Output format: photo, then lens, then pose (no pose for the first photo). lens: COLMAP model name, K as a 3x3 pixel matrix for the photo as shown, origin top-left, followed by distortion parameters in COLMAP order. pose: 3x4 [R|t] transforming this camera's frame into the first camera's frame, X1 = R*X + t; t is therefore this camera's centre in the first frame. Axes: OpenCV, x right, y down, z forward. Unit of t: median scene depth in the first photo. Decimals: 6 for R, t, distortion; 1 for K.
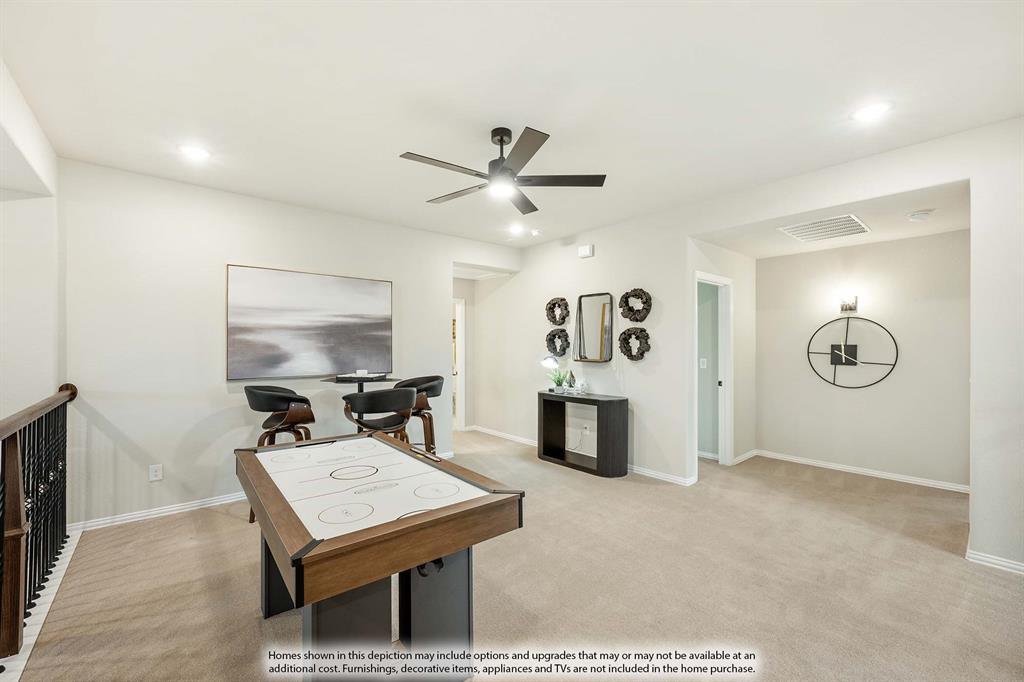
lens RADIAL K [[426.5, 0, 511.0], [0, 426.5, 342.0], [0, 0, 1]] dist [0.001508, -0.000061]
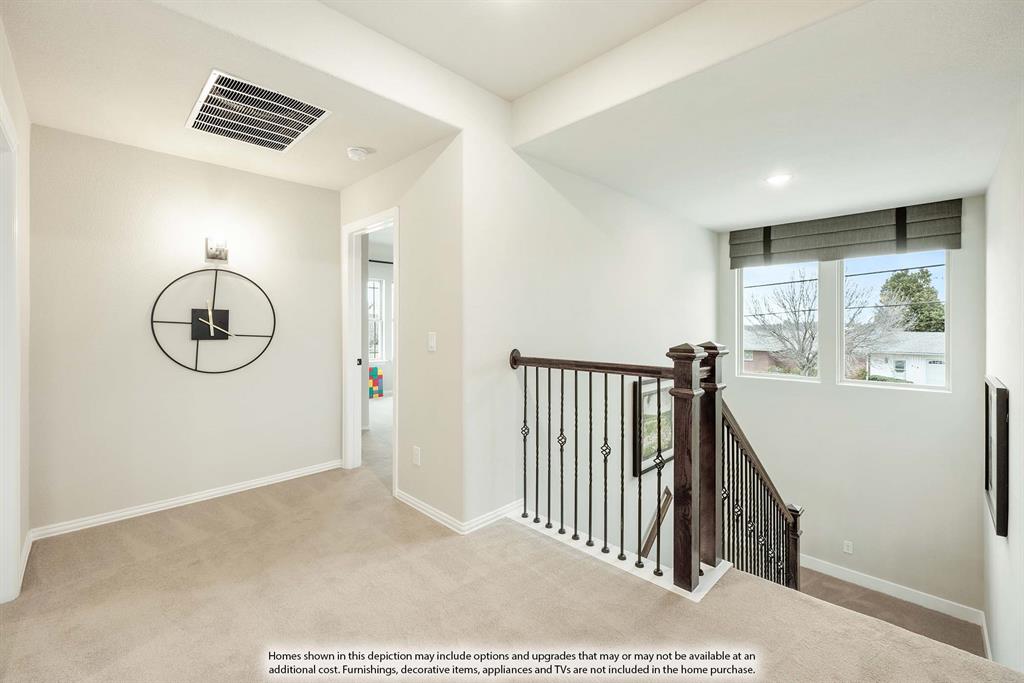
lens RADIAL K [[426.5, 0, 507.5], [0, 426.5, 326.9], [0, 0, 1]] dist [0.001508, -0.000061]
pose [[-0.076802, 0.000649, 0.997046, 0.078156], [-0.002184, 0.999997, -0.000819, 0.033896], [-0.997044, -0.002240, -0.076800, 0.597047]]
